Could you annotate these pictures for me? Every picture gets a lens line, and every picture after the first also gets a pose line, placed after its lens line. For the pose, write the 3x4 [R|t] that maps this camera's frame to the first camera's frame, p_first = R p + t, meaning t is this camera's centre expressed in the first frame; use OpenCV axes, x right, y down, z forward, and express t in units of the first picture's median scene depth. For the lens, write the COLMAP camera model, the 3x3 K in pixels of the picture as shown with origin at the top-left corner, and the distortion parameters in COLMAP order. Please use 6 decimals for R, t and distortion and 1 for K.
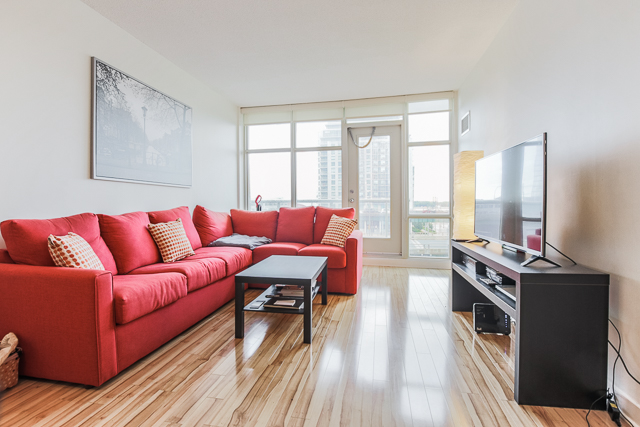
lens RADIAL K [[318.2, 0, 316.4], [0, 318.2, 204.2], [0, 0, 1]] dist [-0.022799, -0.000390]
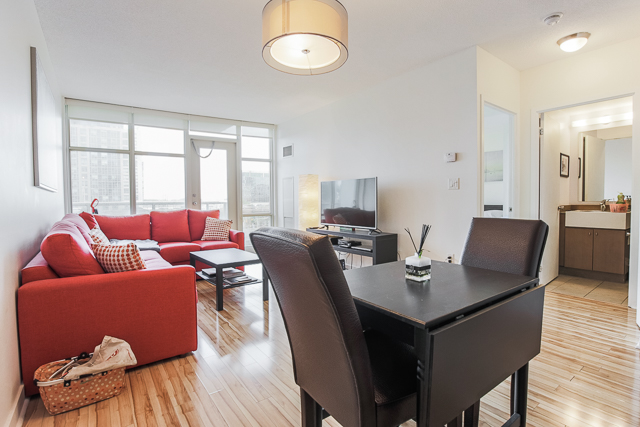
lens RADIAL K [[318.2, 0, 316.4], [0, 318.2, 204.2], [0, 0, 1]] dist [-0.022799, -0.000390]
pose [[0.685342, -0.014403, 0.728079, -0.419778], [0.008879, 0.999895, 0.011423, -0.016990], [-0.728167, -0.001364, 0.685399, -0.095337]]
